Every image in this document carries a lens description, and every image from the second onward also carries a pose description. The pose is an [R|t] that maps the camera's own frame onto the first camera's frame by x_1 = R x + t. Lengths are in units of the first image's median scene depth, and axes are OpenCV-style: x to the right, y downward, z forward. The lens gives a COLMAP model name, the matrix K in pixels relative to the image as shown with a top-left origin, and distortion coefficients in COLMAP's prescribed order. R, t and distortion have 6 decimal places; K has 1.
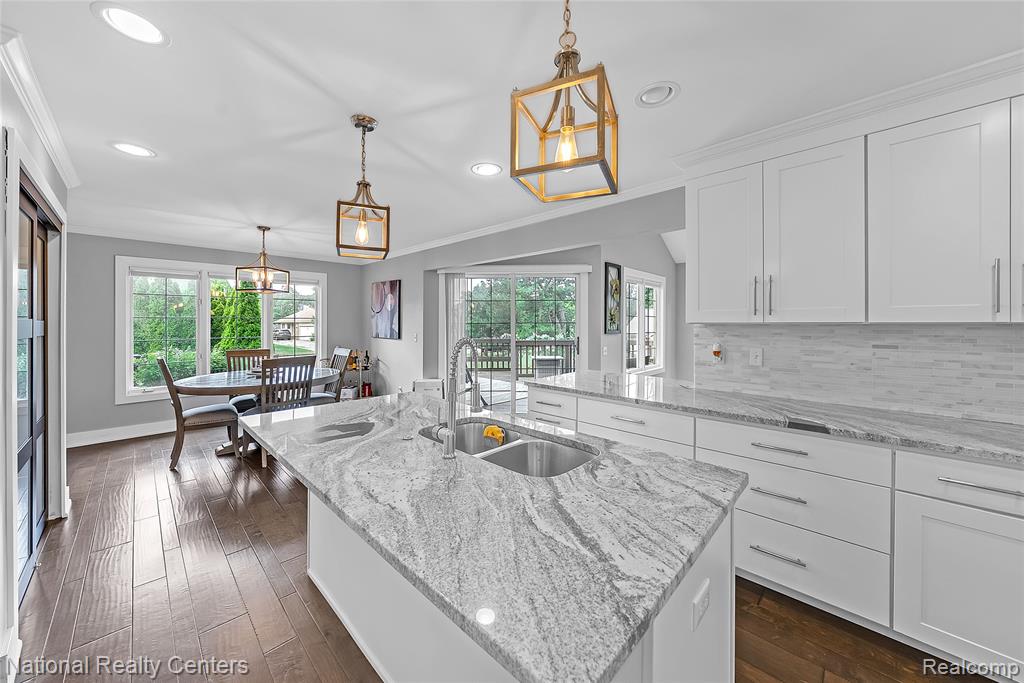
lens RADIAL K [[370.2, 0, 509.8], [0, 370.2, 328.2], [0, 0, 1]] dist [-0.002480, -0.000089]
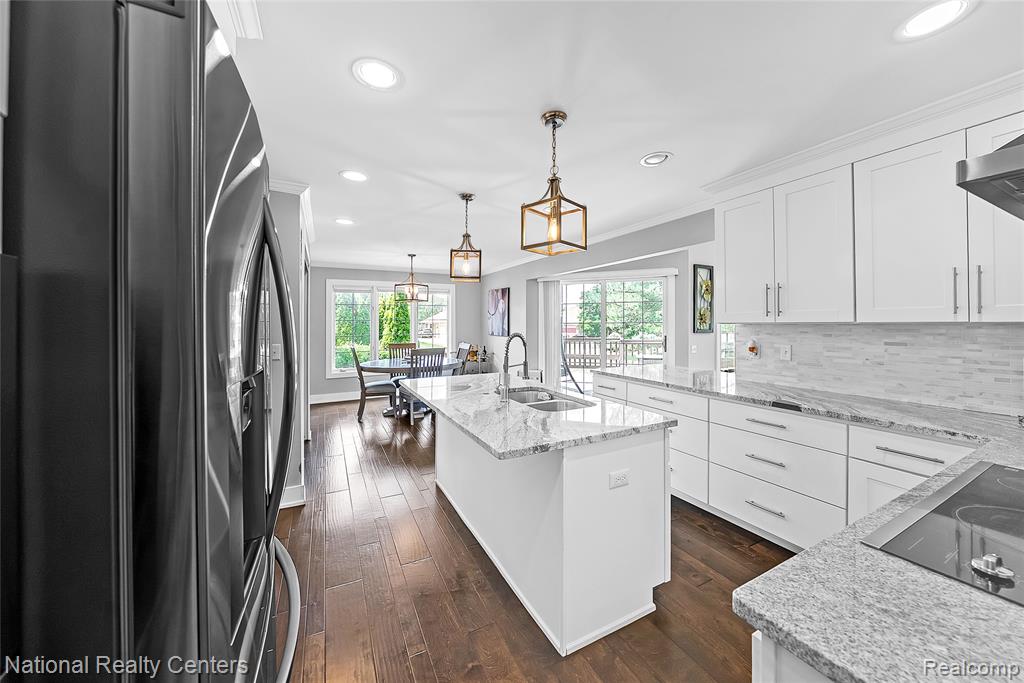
lens RADIAL K [[370.2, 0, 509.8], [0, 370.2, 328.2], [0, 0, 1]] dist [-0.002480, -0.000089]
pose [[0.946643, 0.000241, -0.322284, 0.151059], [0.000153, 0.999999, 0.001197, 0.000940], [0.322284, -0.001183, 0.946642, -0.227800]]
